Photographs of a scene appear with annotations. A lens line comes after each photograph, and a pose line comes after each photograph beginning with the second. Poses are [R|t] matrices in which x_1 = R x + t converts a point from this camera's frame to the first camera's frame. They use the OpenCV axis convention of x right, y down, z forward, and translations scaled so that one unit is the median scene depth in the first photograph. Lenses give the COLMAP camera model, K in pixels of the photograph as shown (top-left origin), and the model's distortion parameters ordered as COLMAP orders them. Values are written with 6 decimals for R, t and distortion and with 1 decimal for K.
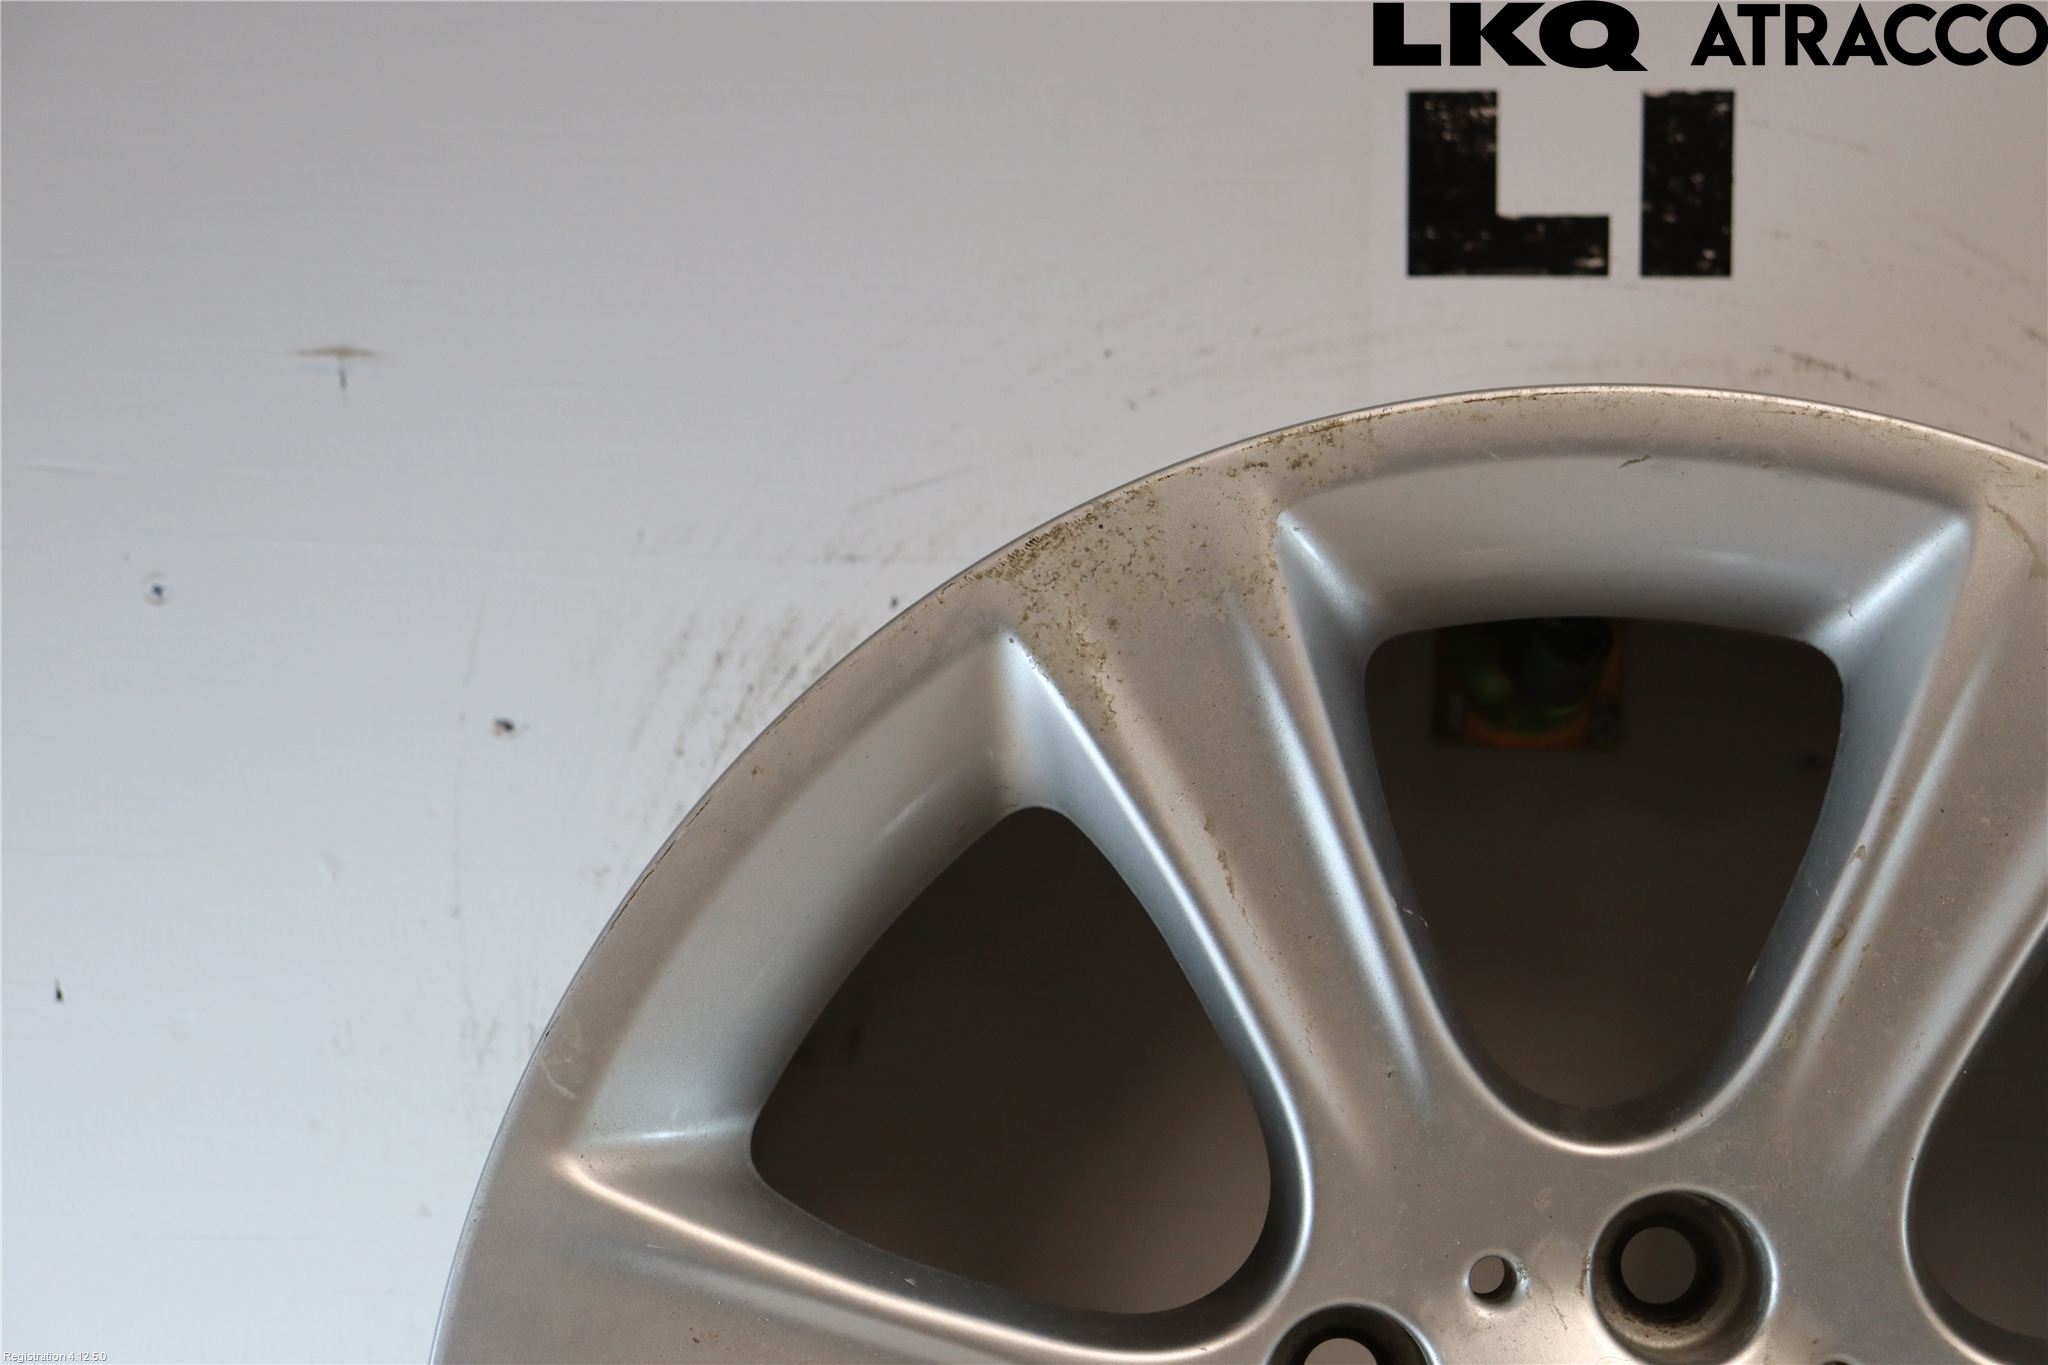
lens RADIAL K [[4792.6, 0, 1023.1], [0, 4792.6, 716.1], [0, 0, 1]] dist [0.400878, 0.000000]
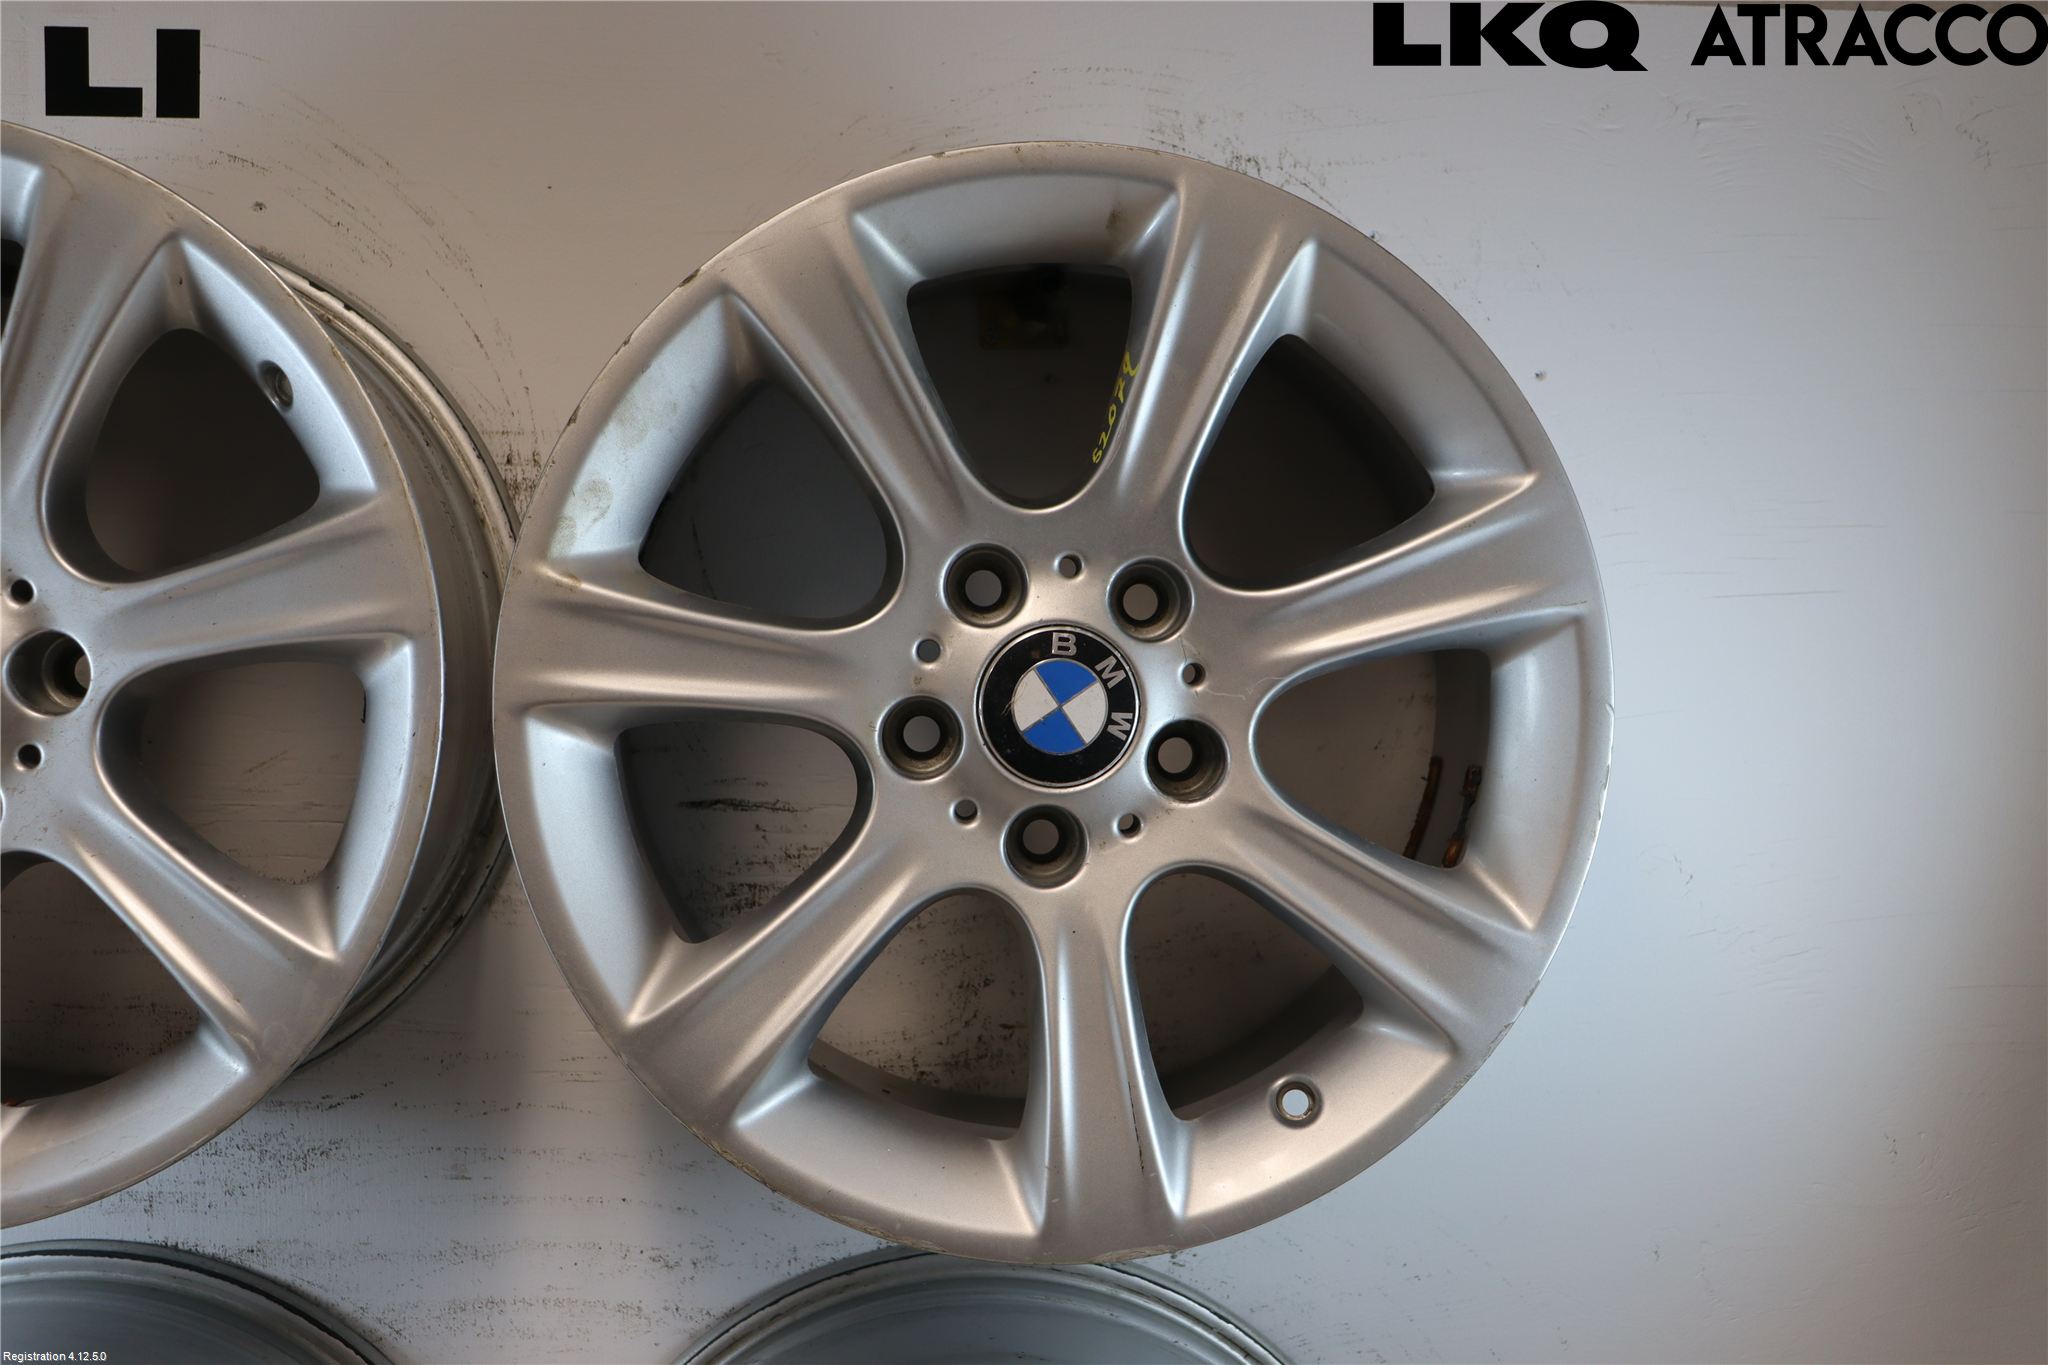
lens RADIAL K [[2004.6, 0, 1023.6], [0, 2004.6, 719.8], [0, 0, 1]] dist [-0.078348, 0.000000]
pose [[0.997993, -0.003908, 0.063207, 0.552616], [-0.001787, 0.995959, 0.089789, 0.116271], [-0.063303, -0.089722, 0.993953, 0.114309]]
